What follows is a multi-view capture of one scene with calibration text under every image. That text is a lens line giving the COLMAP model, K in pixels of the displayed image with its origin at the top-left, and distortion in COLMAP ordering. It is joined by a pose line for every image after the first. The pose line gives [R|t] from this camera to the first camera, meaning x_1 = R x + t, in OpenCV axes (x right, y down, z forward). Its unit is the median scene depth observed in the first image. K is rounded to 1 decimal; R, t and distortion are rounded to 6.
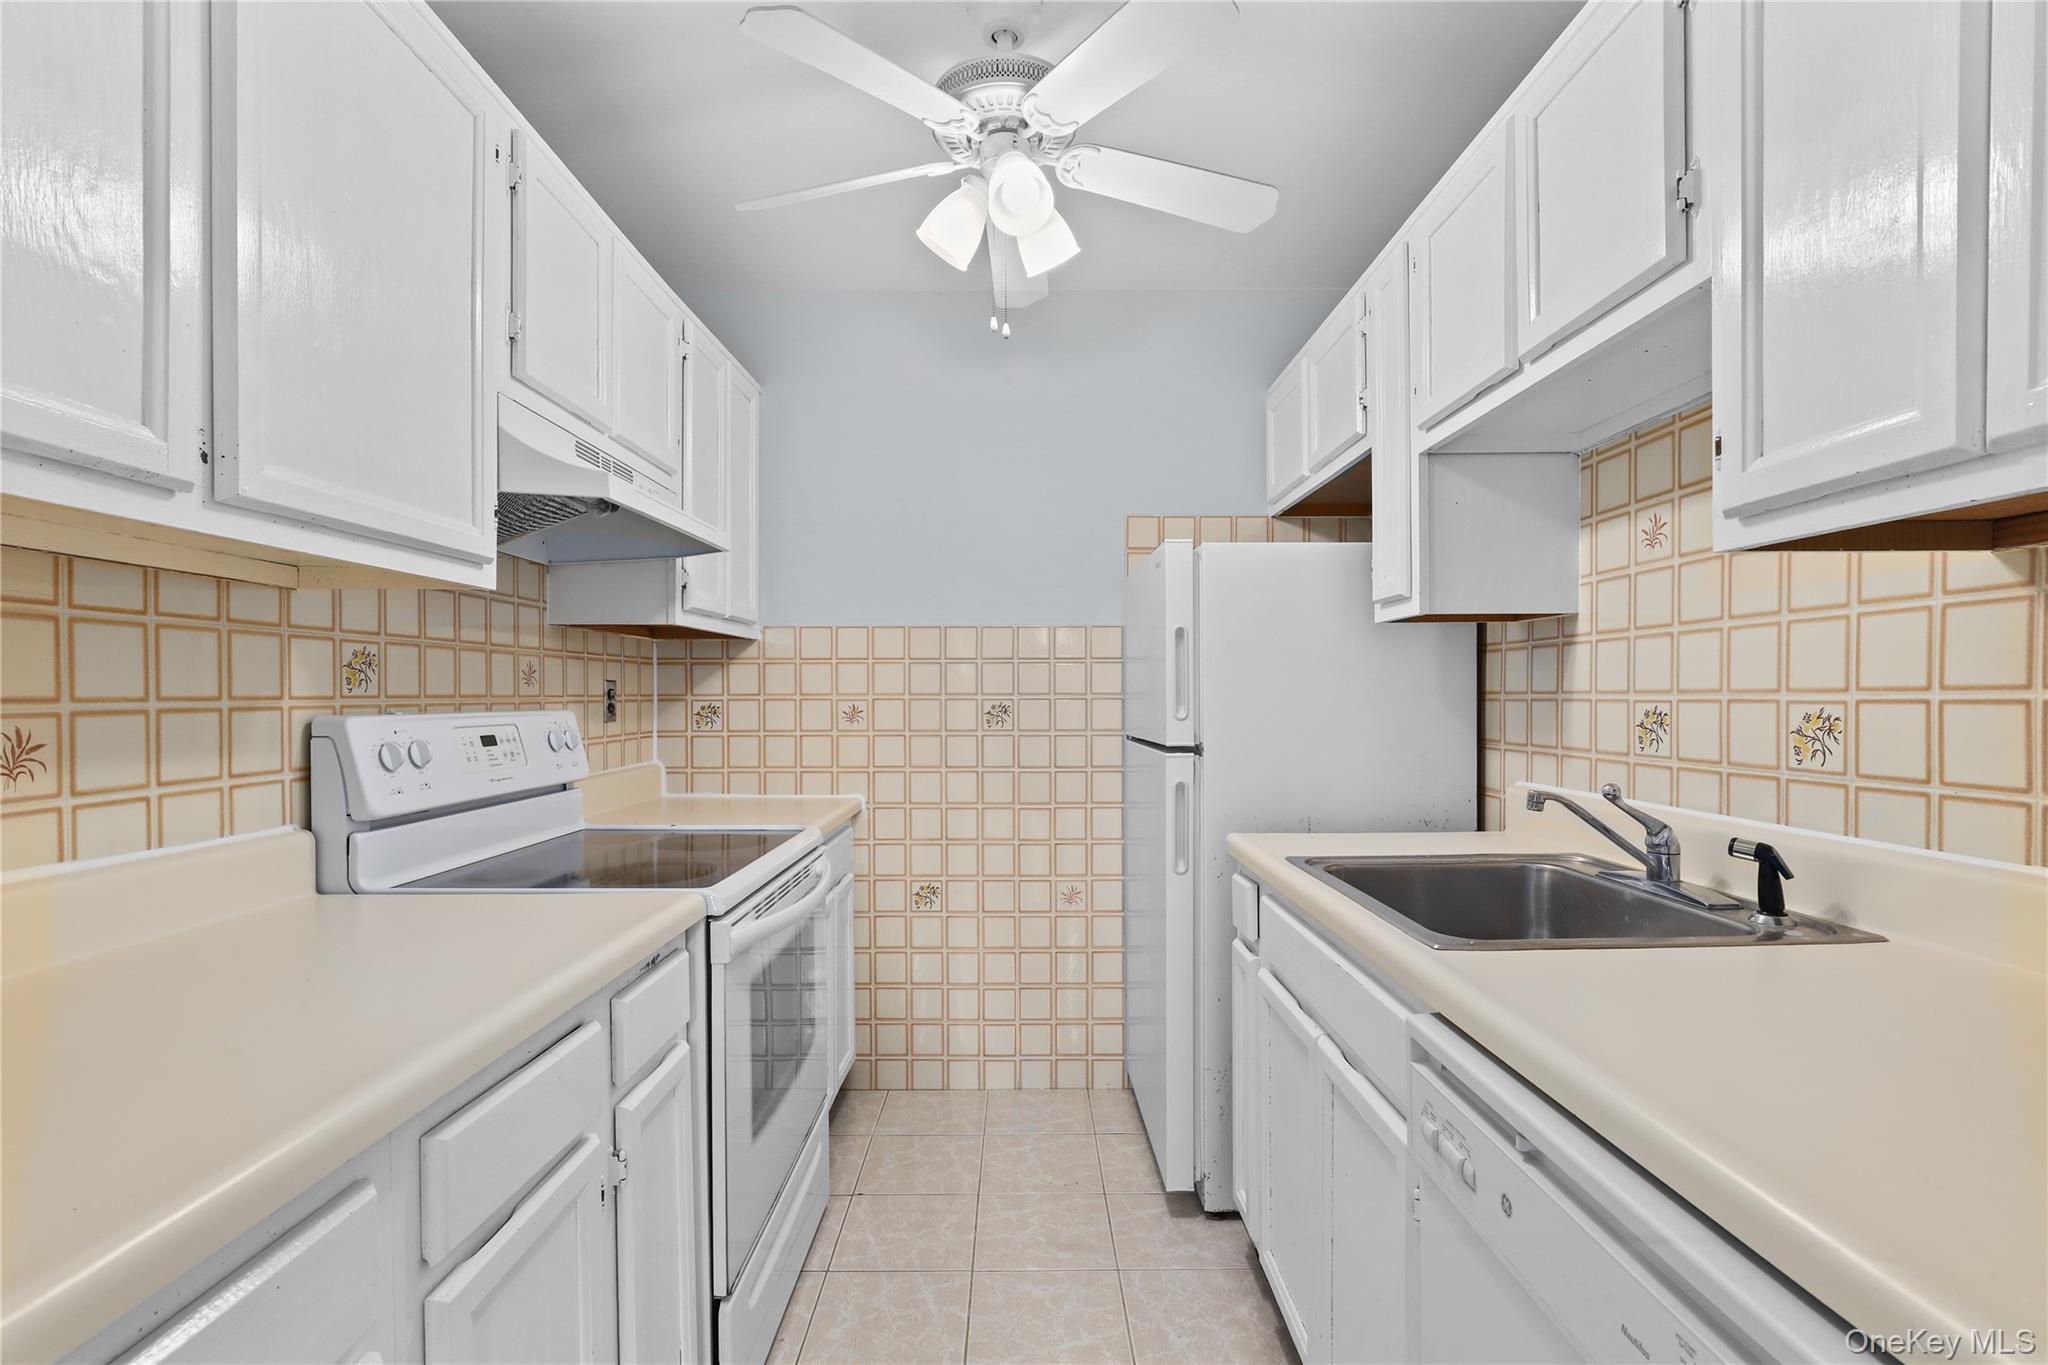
lens RADIAL K [[945.9, 0, 1014.2], [0, 945.9, 685.6], [0, 0, 1]] dist [-0.017416, 0.006451]
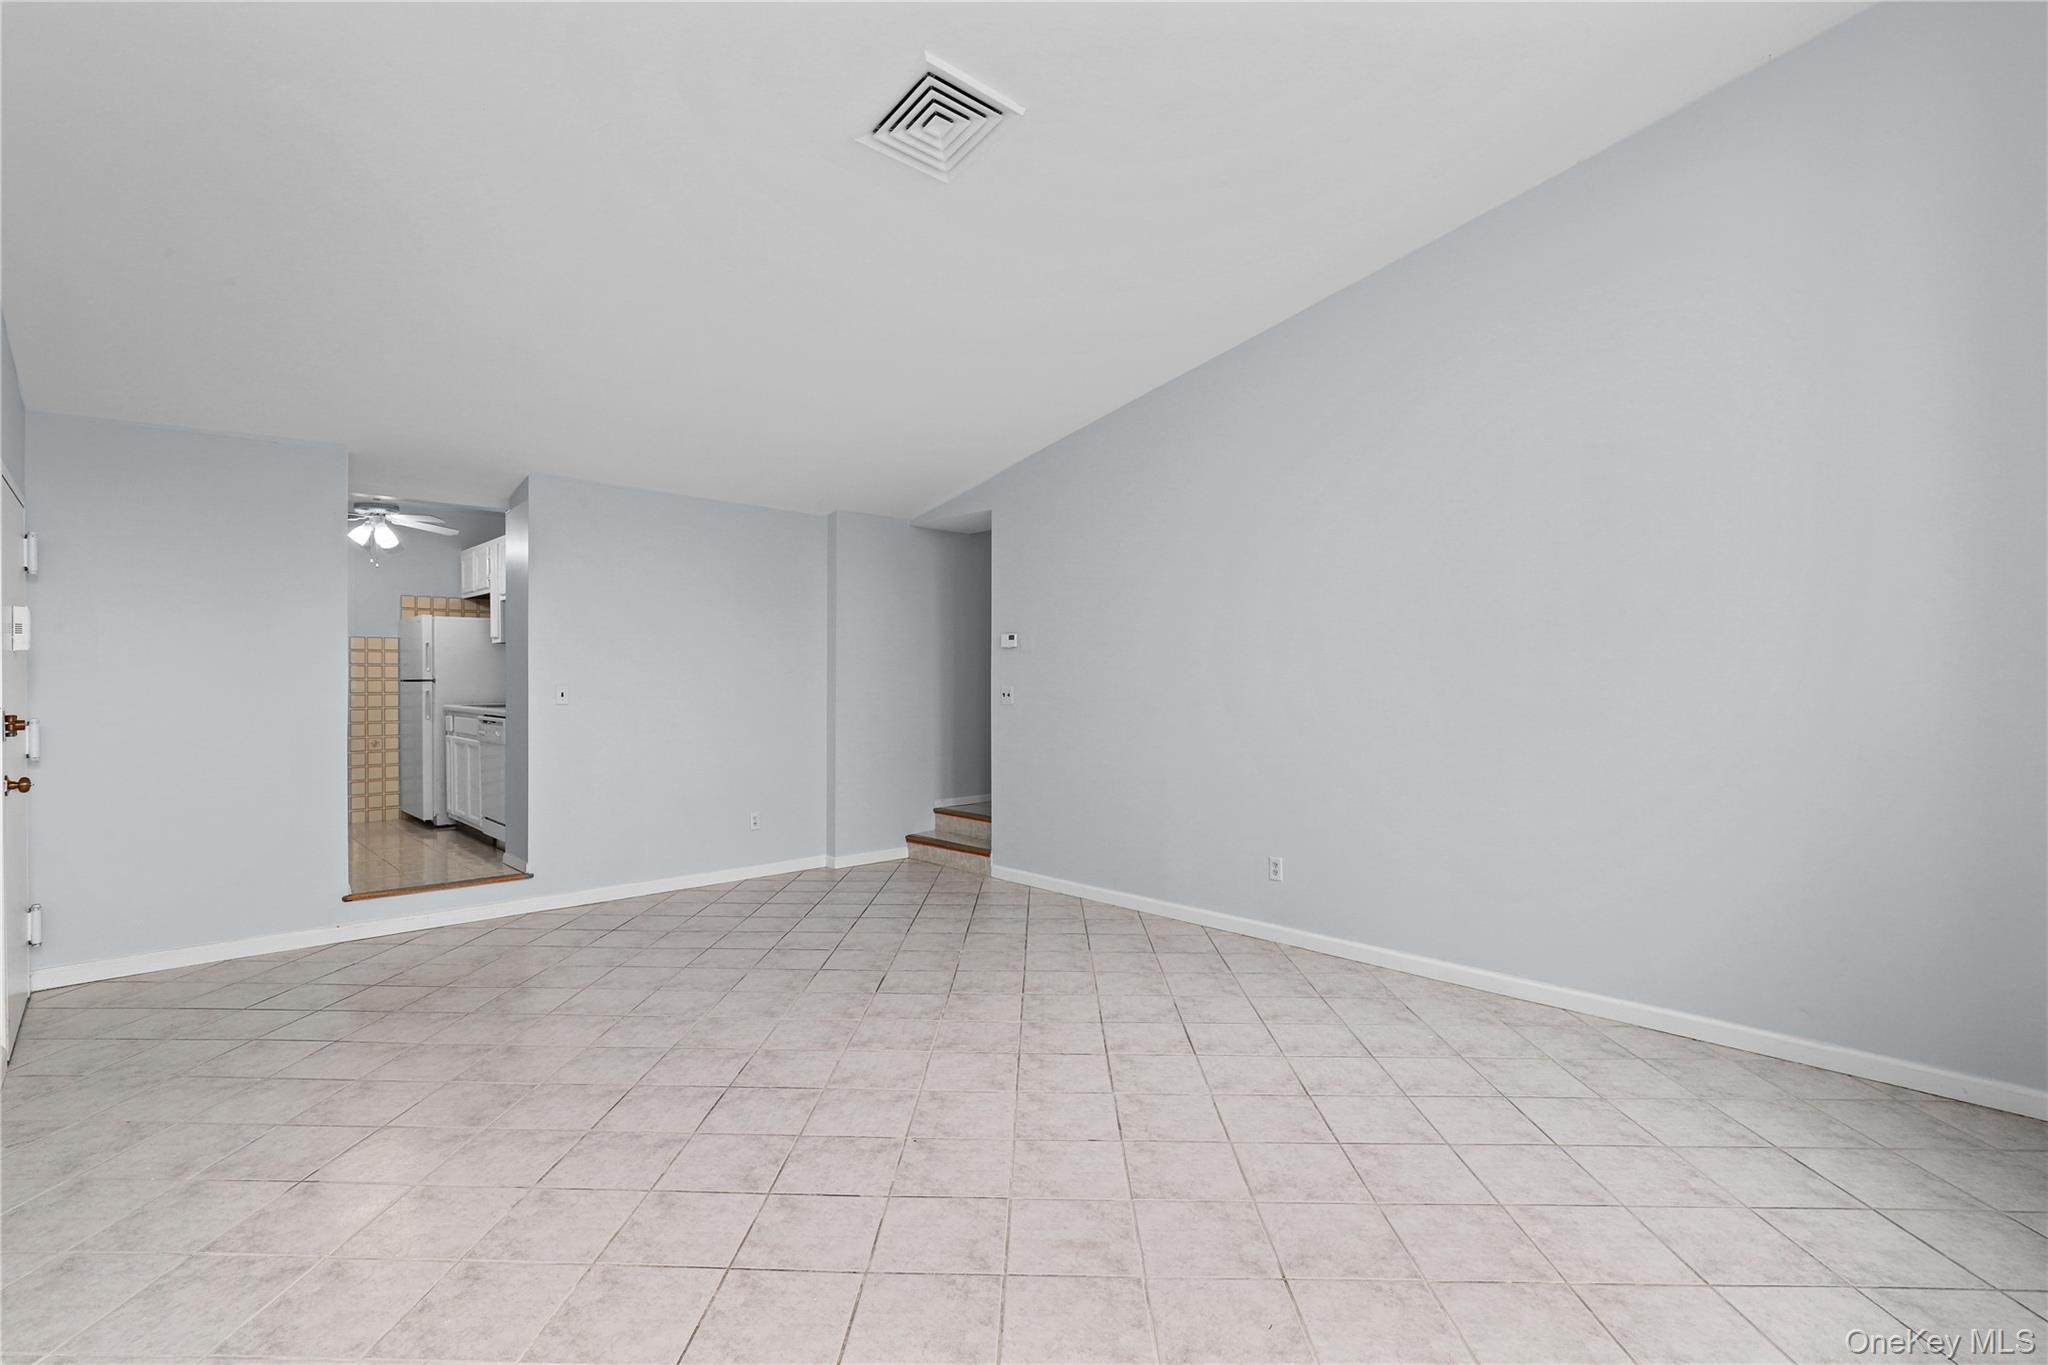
lens RADIAL K [[945.9, 0, 1014.2], [0, 945.9, 685.6], [0, 0, 1]] dist [-0.017416, 0.006451]
pose [[0.725461, -0.005743, 0.688240, -0.430359], [-0.008123, 0.999824, 0.016905, 0.010648], [-0.688216, -0.017854, 0.725286, -2.004513]]
